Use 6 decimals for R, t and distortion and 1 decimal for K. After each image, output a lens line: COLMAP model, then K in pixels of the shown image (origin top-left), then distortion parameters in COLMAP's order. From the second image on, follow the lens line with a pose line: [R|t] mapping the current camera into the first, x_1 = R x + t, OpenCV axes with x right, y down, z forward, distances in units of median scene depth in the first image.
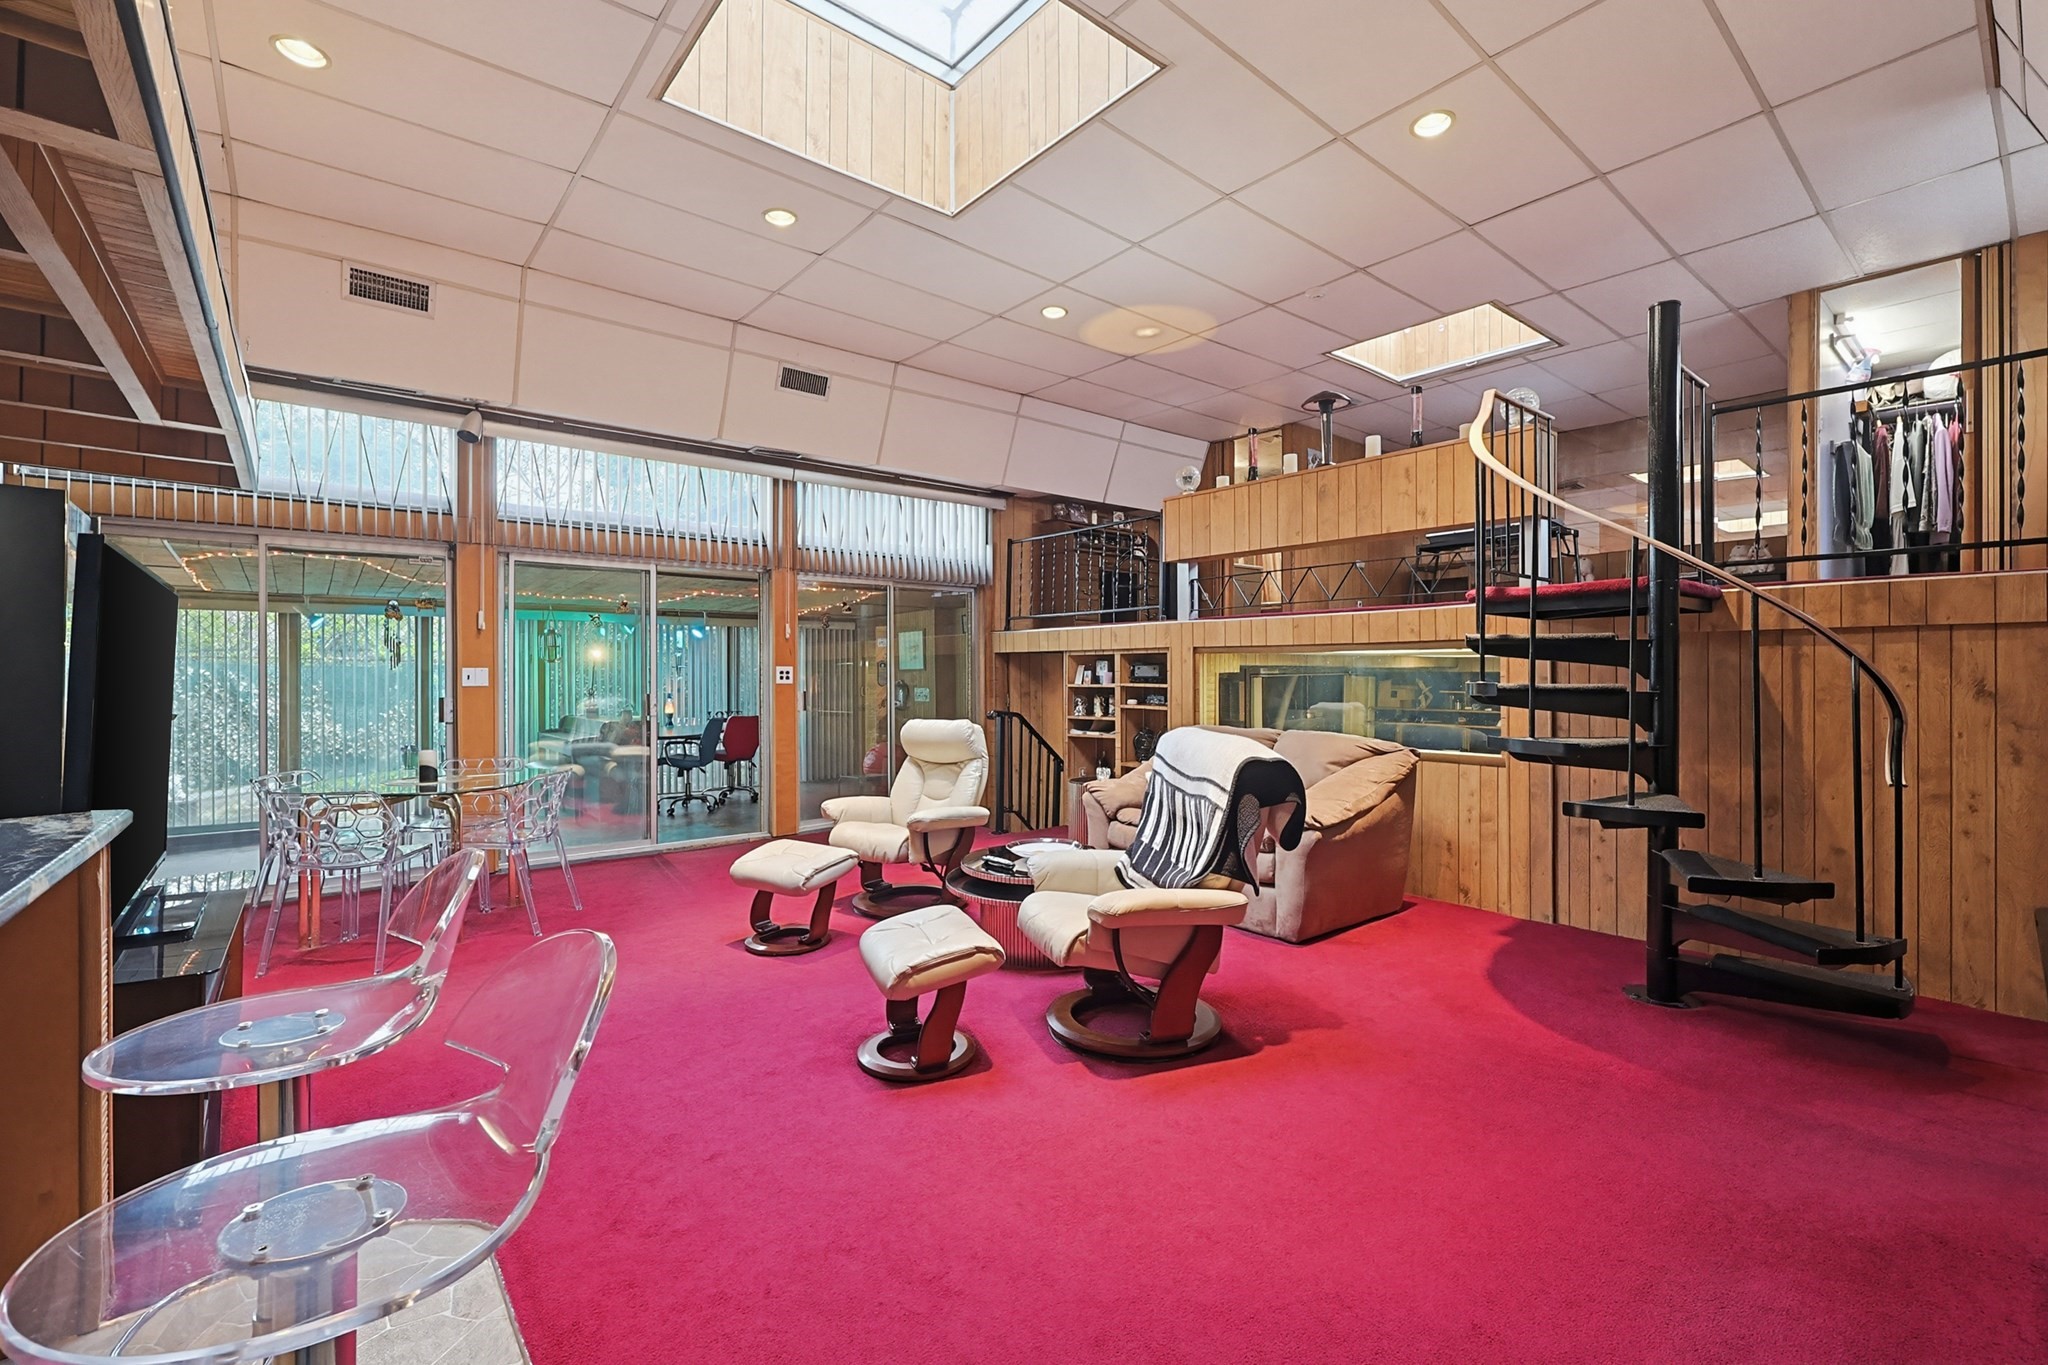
lens RADIAL K [[886.2, 0, 1057.4], [0, 886.2, 681.6], [0, 0, 1]] dist [-0.006128, -0.000172]
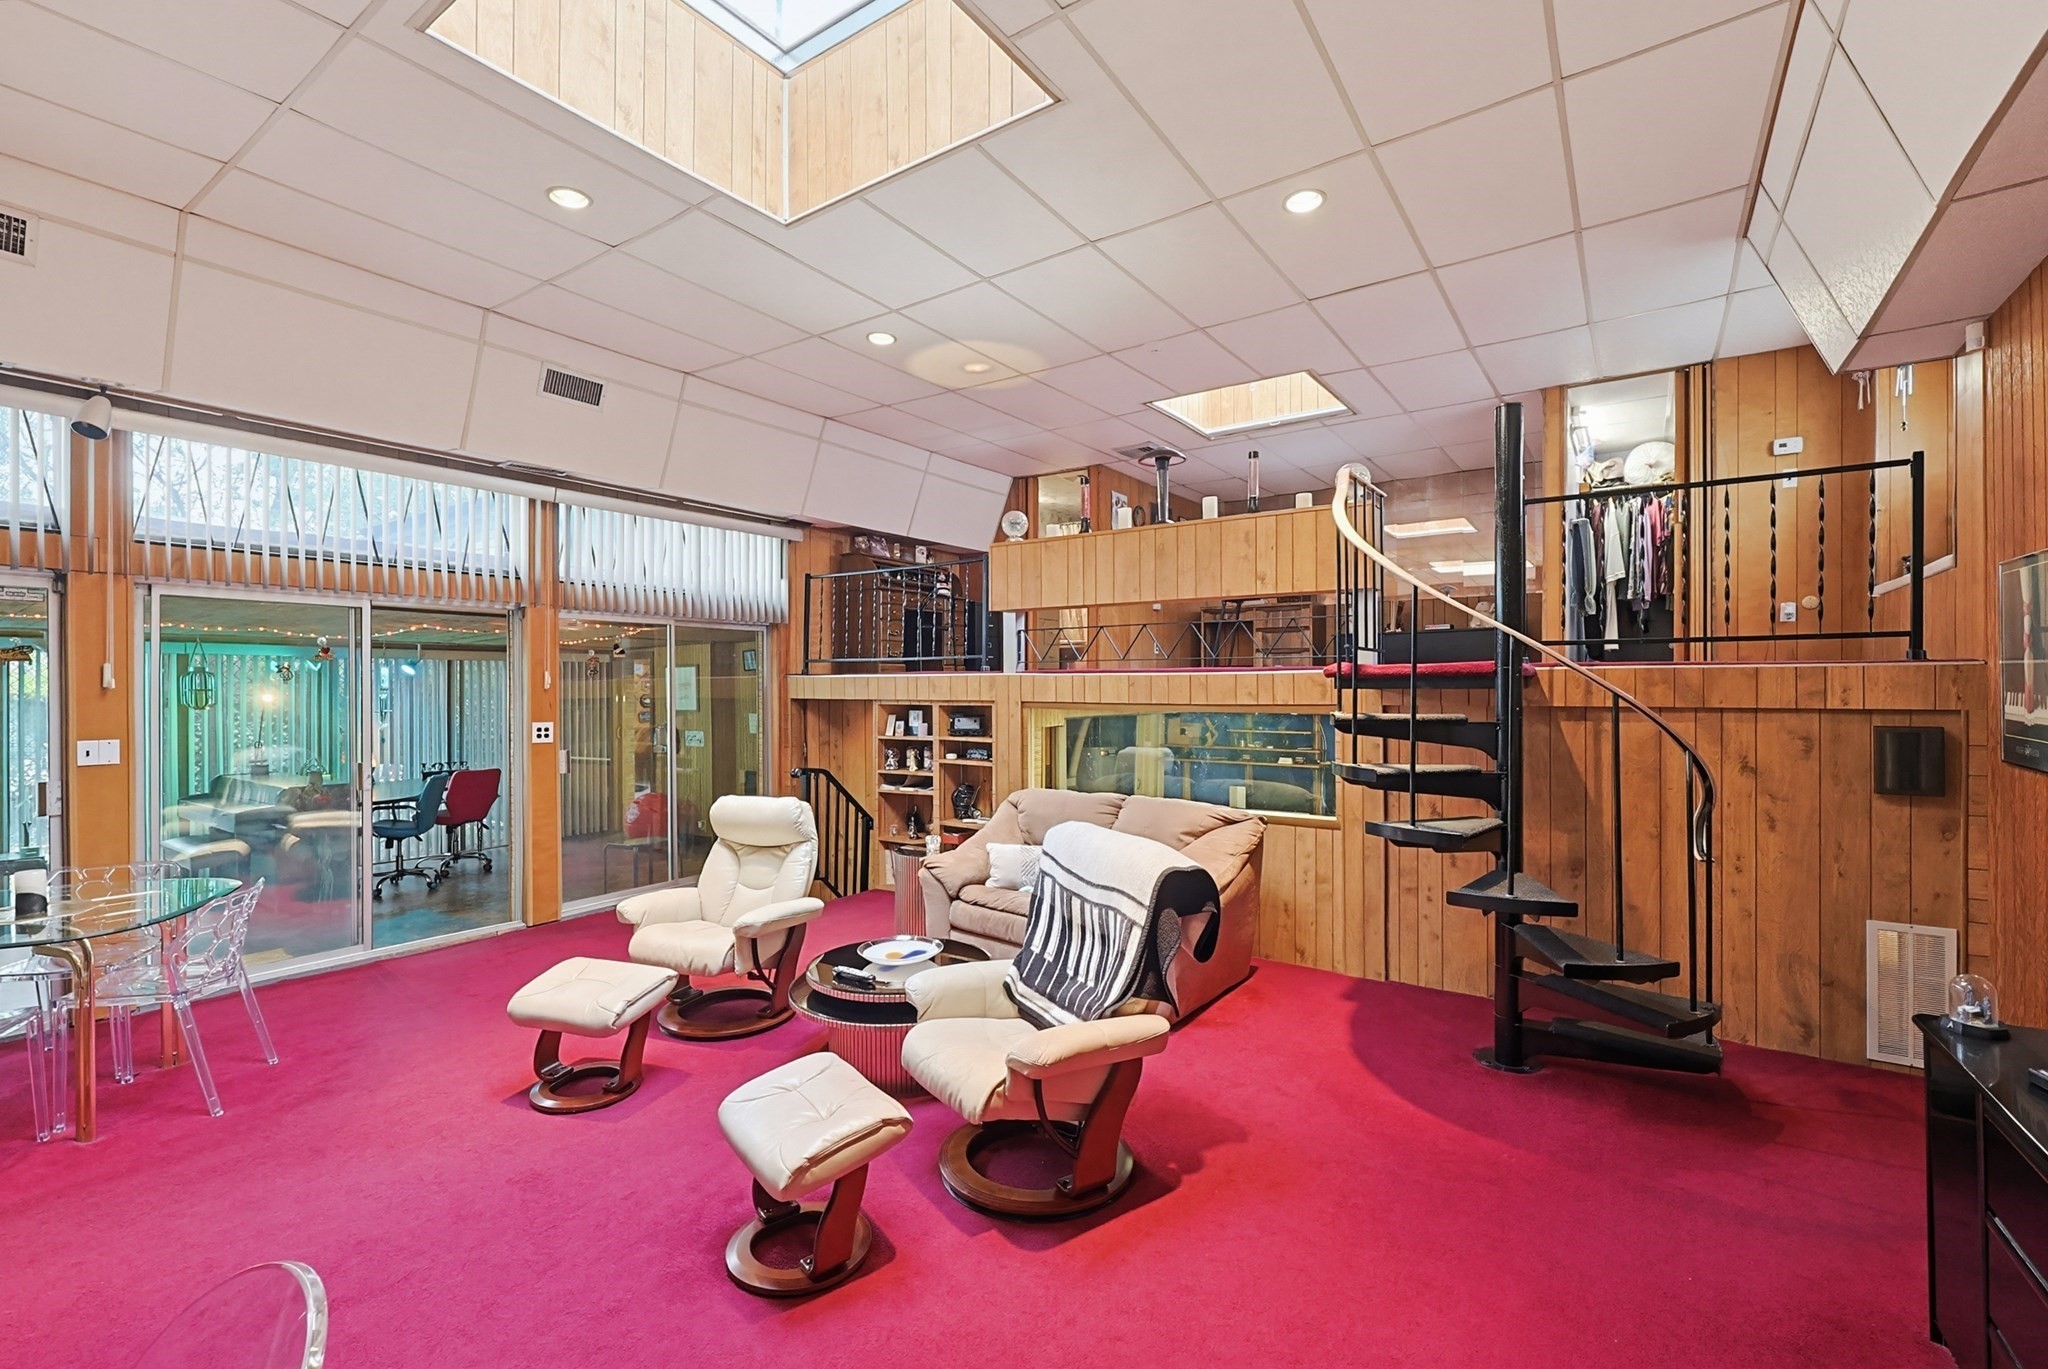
lens RADIAL K [[886.2, 0, 1023.5], [0, 886.2, 683.4], [0, 0, 1]] dist [-0.006128, -0.000172]
pose [[0.966304, 0.000250, 0.257402, -0.115416], [0.000293, 0.999998, -0.002070, -0.072224], [-0.257402, 0.002076, 0.966302, 0.100520]]
